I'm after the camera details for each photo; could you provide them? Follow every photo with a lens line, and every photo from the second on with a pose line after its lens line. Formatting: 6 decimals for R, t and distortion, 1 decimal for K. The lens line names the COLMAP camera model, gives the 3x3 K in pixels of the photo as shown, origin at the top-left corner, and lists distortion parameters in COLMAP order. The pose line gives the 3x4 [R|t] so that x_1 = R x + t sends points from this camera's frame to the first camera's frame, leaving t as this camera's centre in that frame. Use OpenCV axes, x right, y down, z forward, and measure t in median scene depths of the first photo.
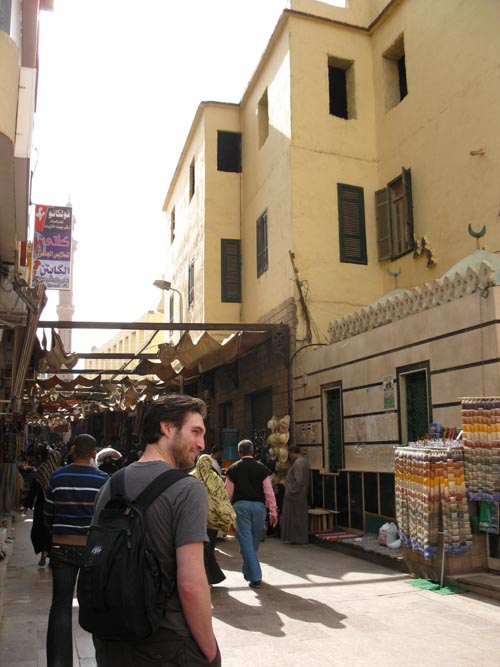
lens RADIAL K [[710.7, 0, 250.0], [0, 710.7, 333.5], [0, 0, 1]] dist [-0.217237, 0.264283]
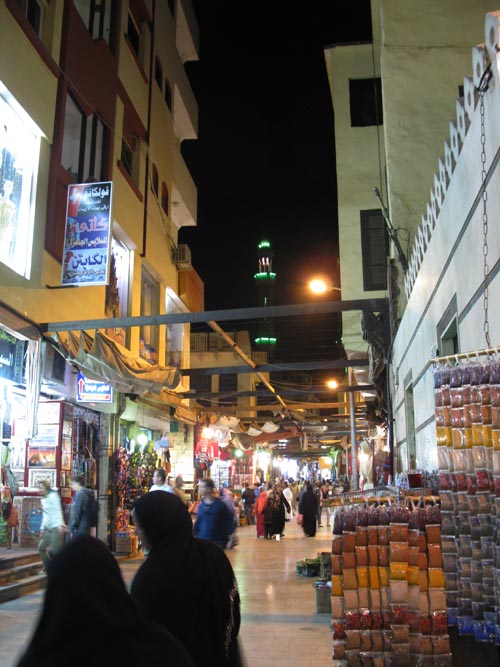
lens RADIAL K [[710.7, 0, 250.0], [0, 710.7, 333.5], [0, 0, 1]] dist [-0.217237, 0.264283]
pose [[0.908835, -0.089675, -0.407404, 0.205091], [0.068752, 0.995465, -0.065742, 0.056961], [0.411452, 0.031738, 0.910879, 0.348916]]
